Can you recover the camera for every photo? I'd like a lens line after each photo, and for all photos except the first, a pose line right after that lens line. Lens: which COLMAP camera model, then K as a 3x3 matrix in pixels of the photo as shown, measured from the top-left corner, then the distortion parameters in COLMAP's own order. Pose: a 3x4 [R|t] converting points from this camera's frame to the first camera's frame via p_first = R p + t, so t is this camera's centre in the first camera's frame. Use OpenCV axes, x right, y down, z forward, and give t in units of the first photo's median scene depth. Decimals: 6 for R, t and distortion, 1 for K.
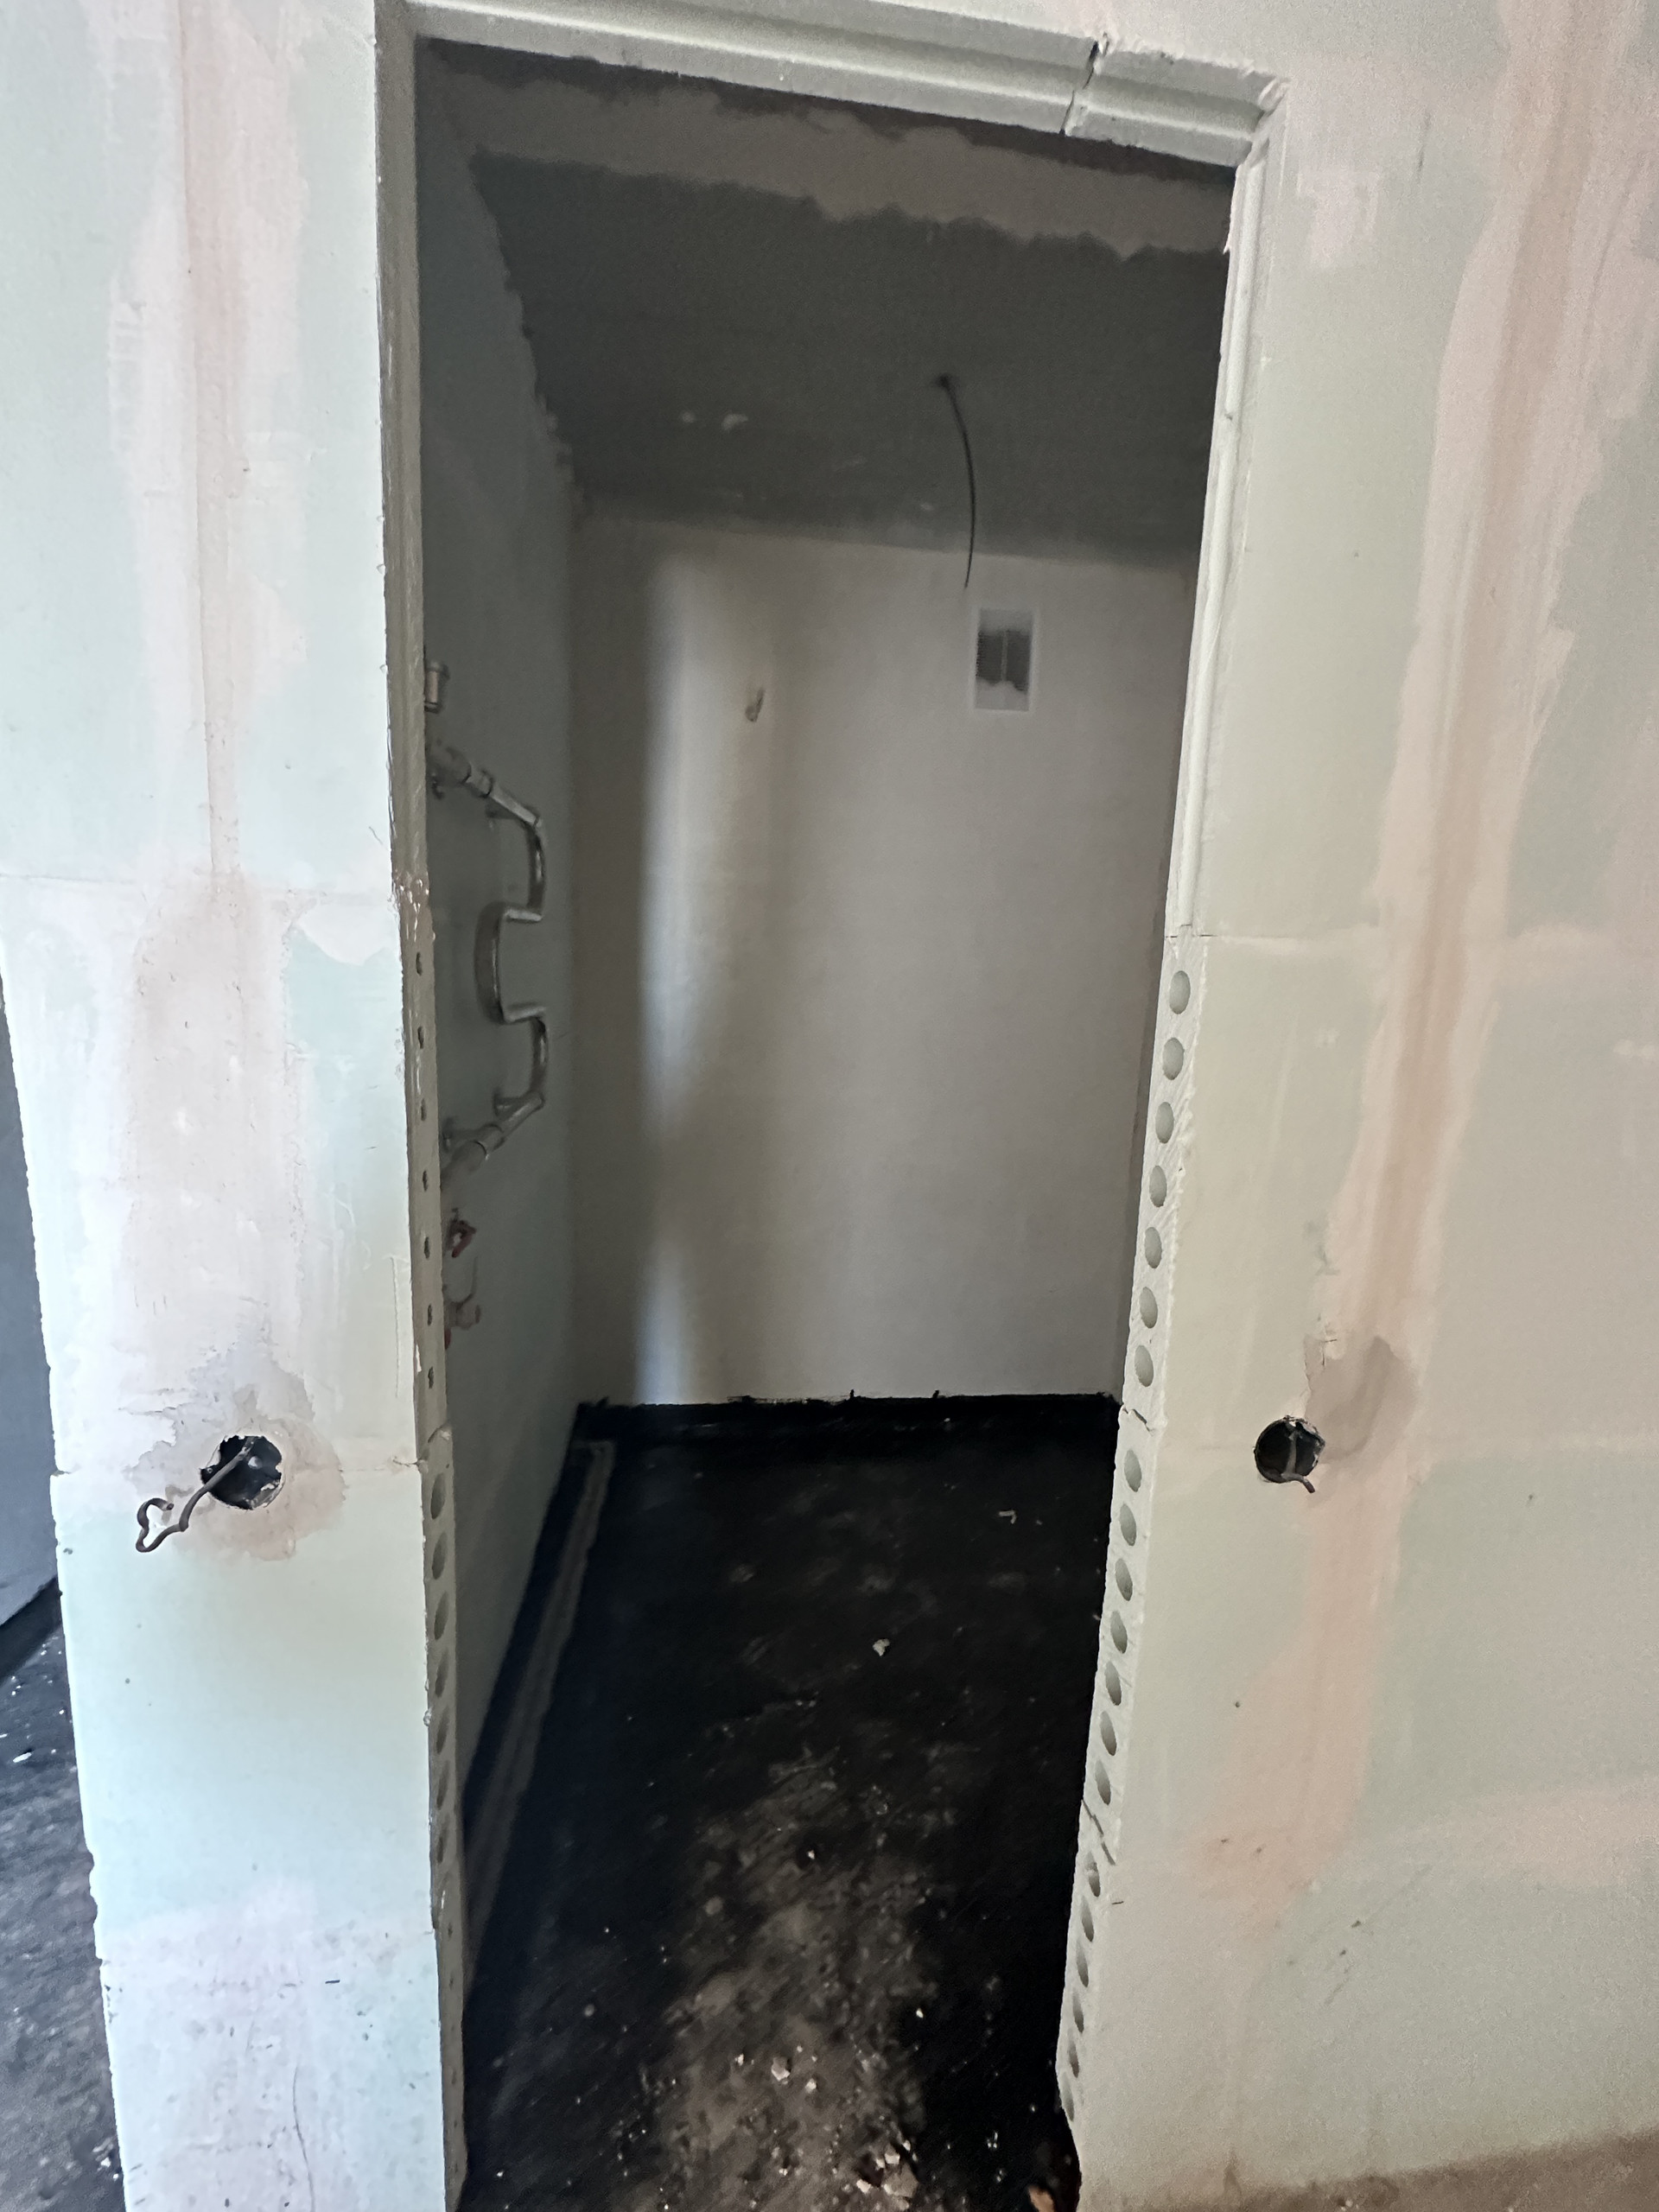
lens RADIAL K [[881.9, 0, 829.8], [0, 881.9, 1097.6], [0, 0, 1]] dist [-0.001977, -0.000156]
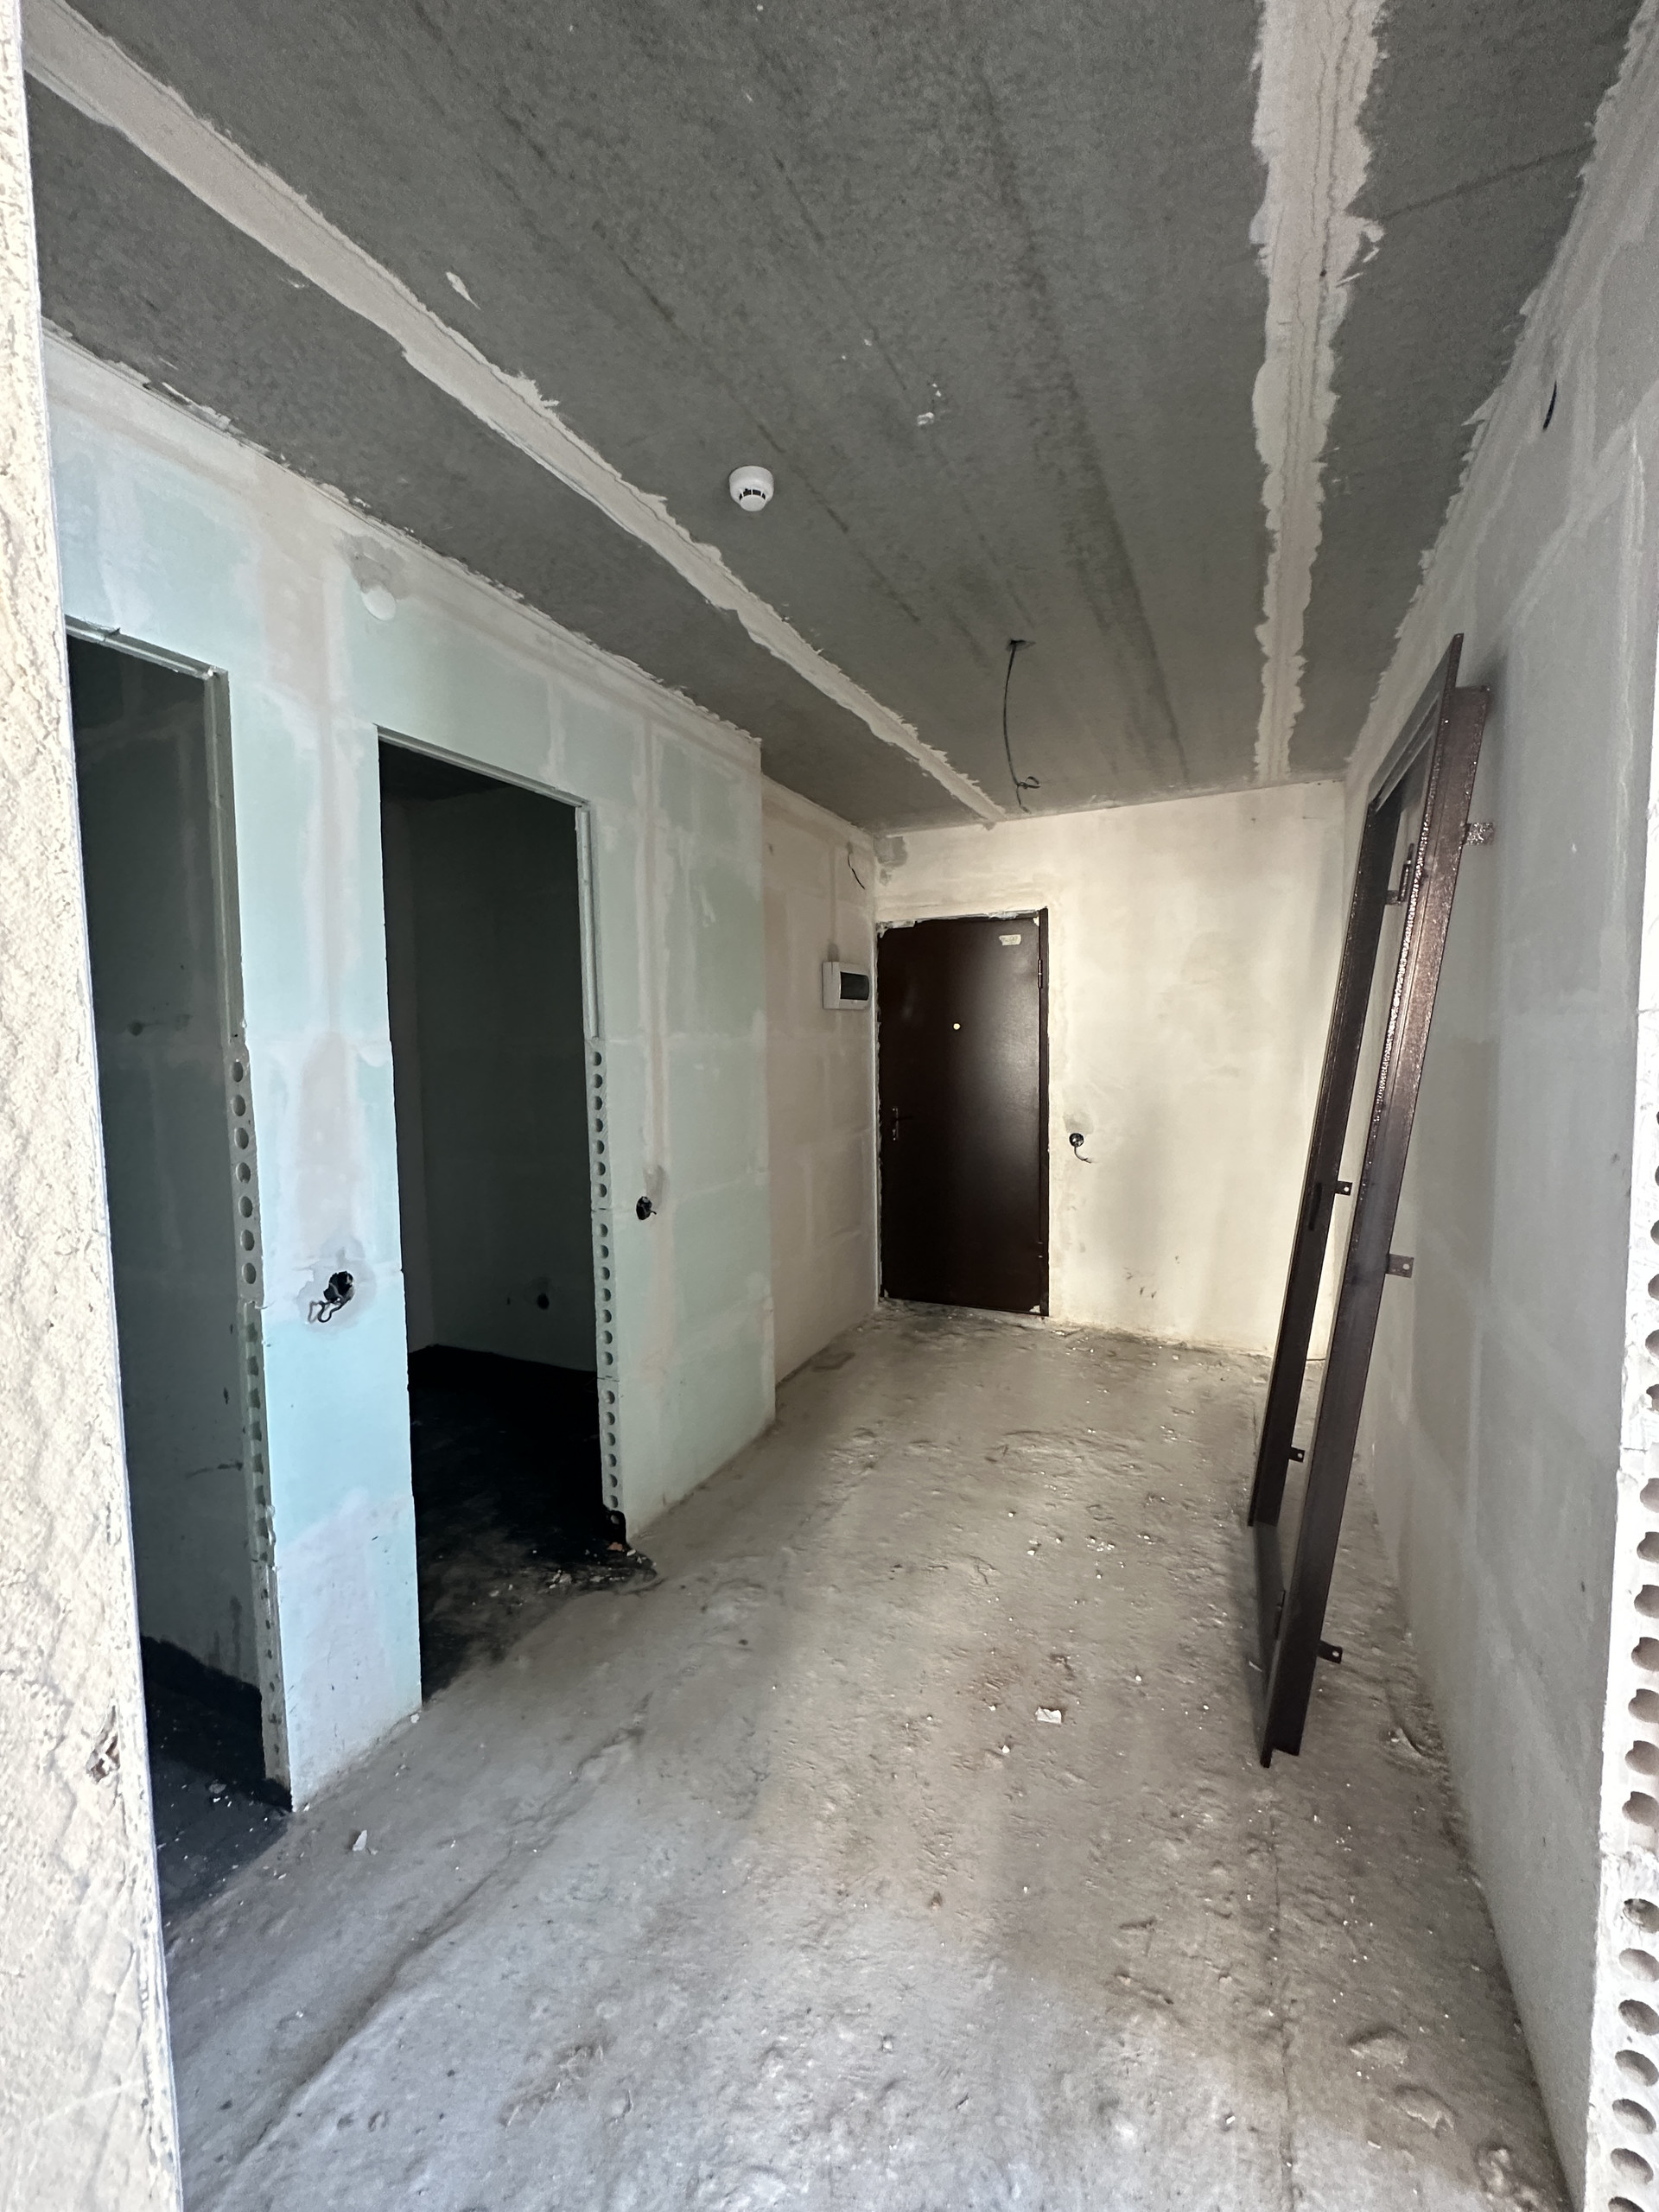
lens RADIAL K [[881.9, 0, 827.6], [0, 881.9, 1100.2], [0, 0, 1]] dist [-0.001977, -0.000156]
pose [[0.537708, -0.103479, 0.836757, -1.722944], [0.173947, 0.984704, 0.009995, 0.128462], [-0.824992, 0.140177, 0.547484, -1.287284]]
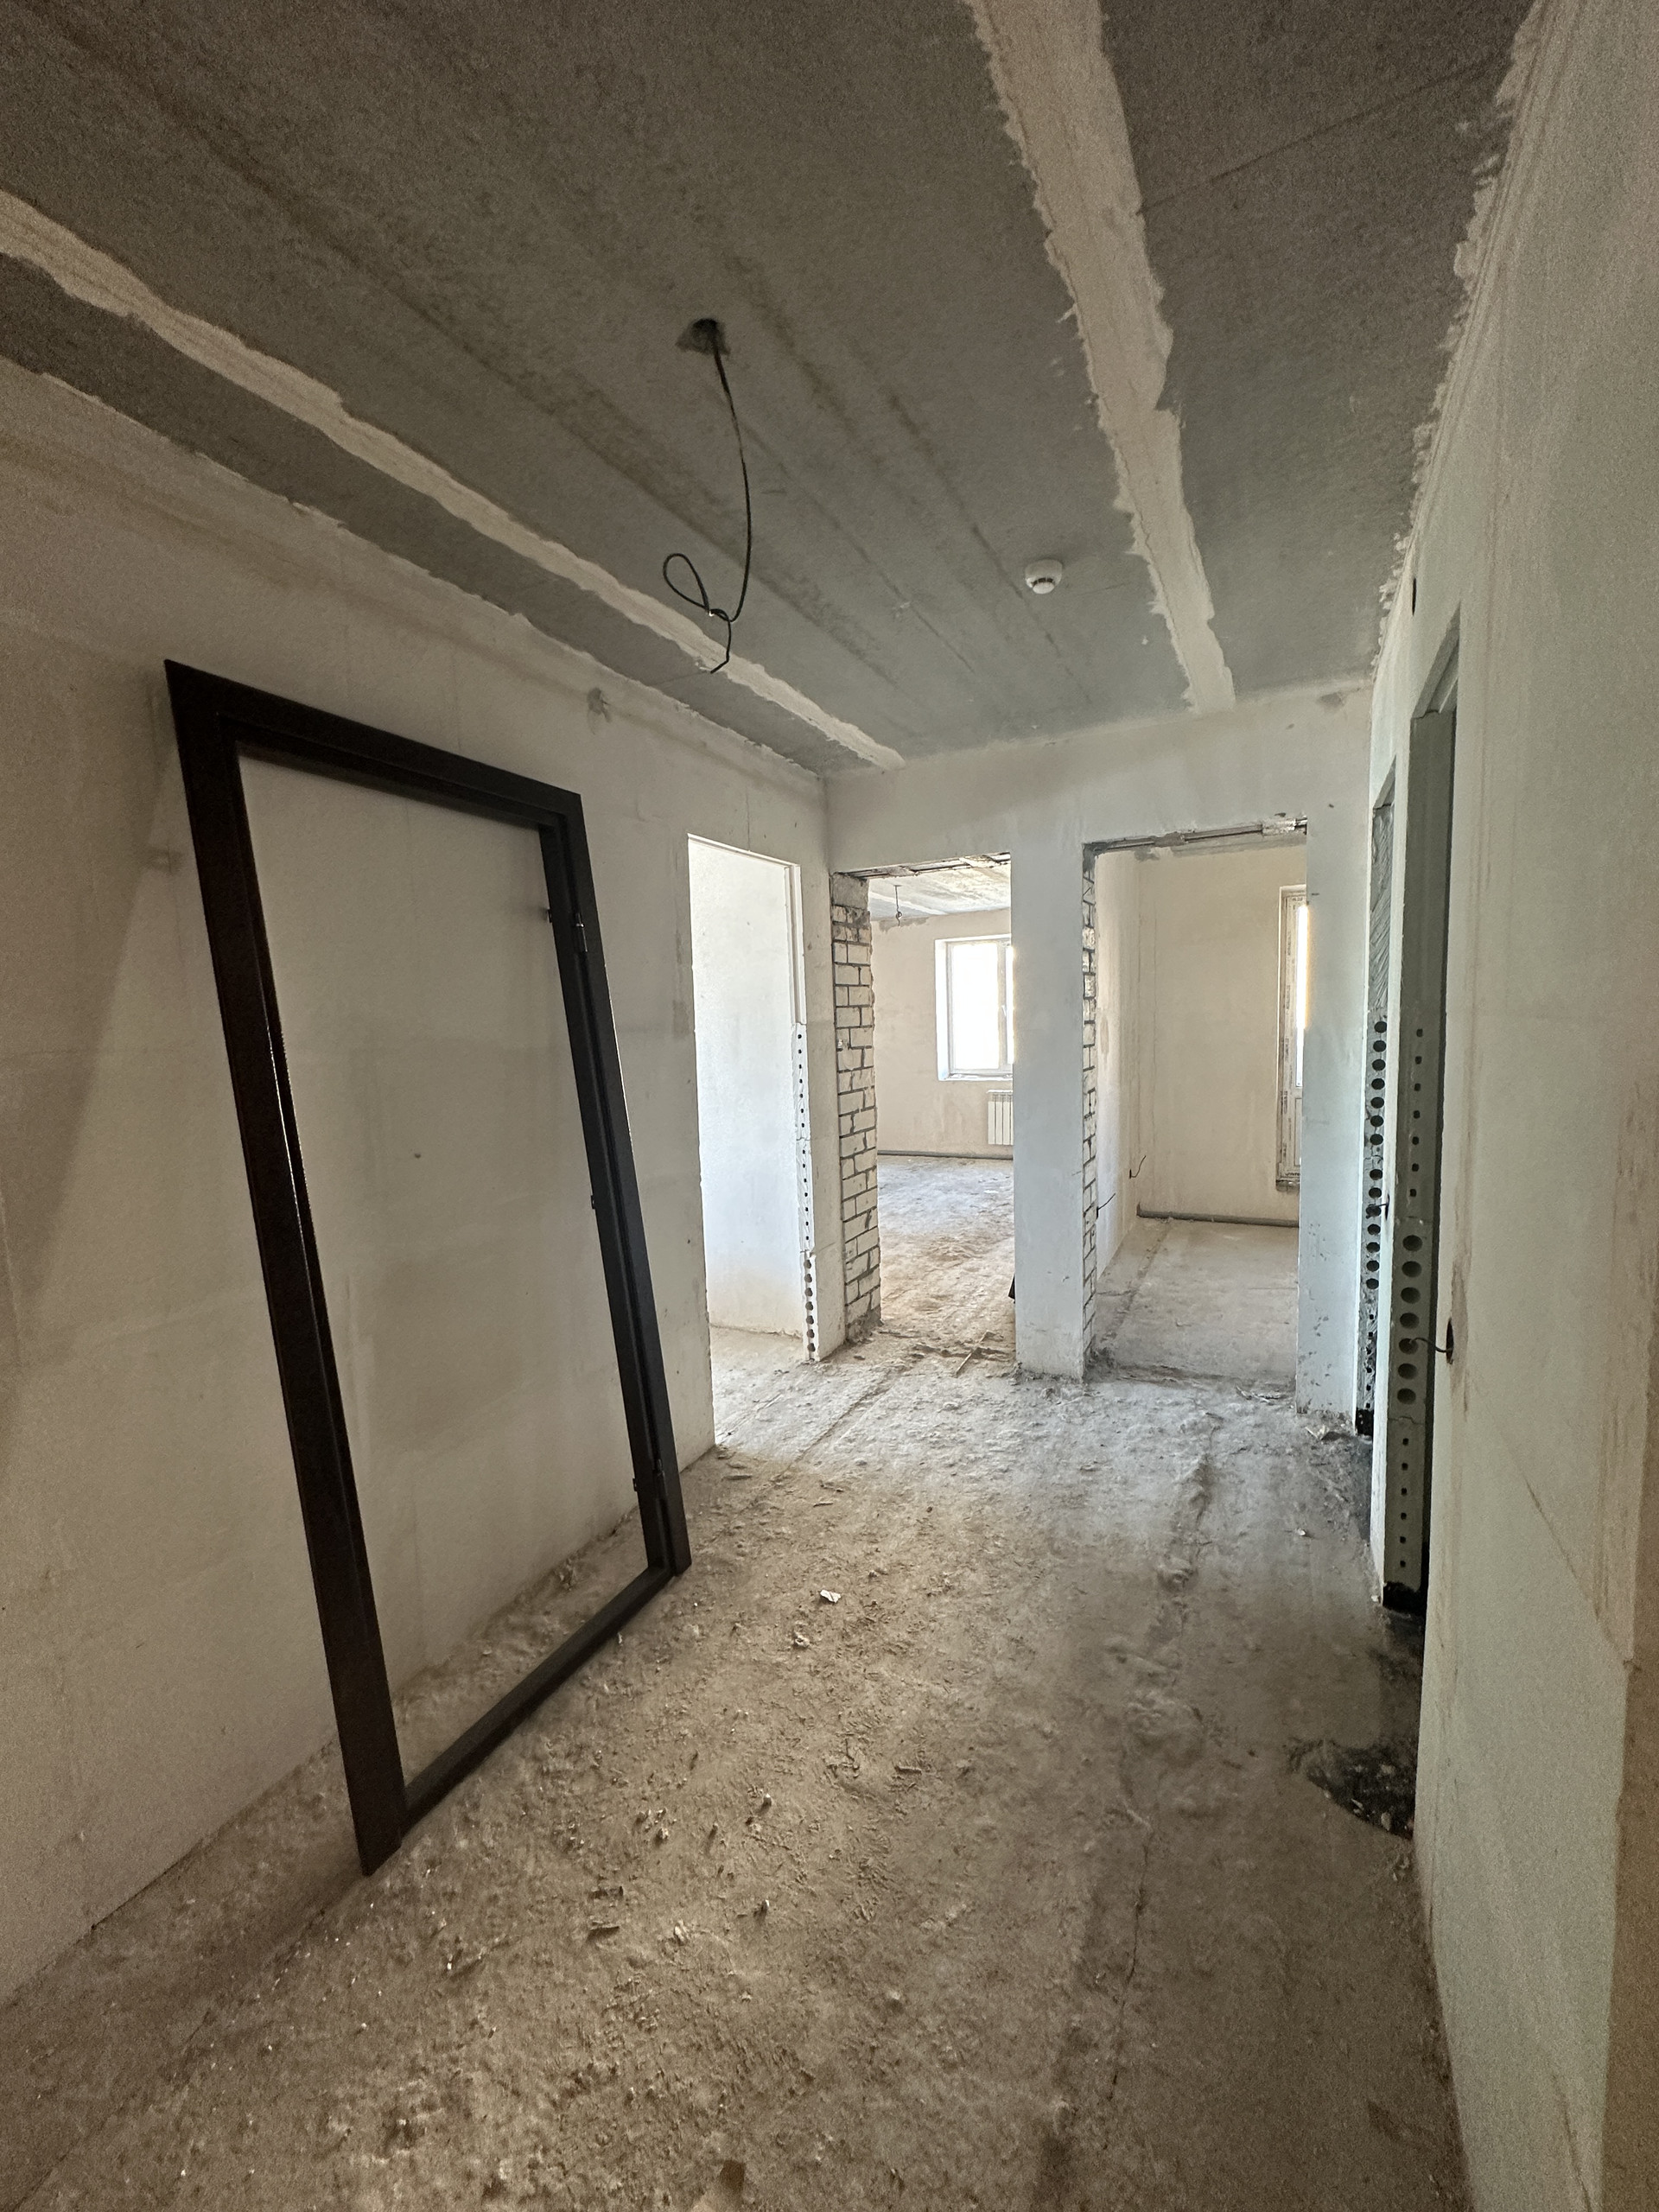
lens RADIAL K [[881.9, 0, 840.7], [0, 881.9, 1099.7], [0, 0, 1]] dist [-0.001977, -0.000156]
pose [[-0.555672, 0.056929, -0.829450, 2.541477], [-0.127484, 0.980020, 0.152669, -0.132073], [0.821569, 0.190576, -0.537312, 0.944225]]
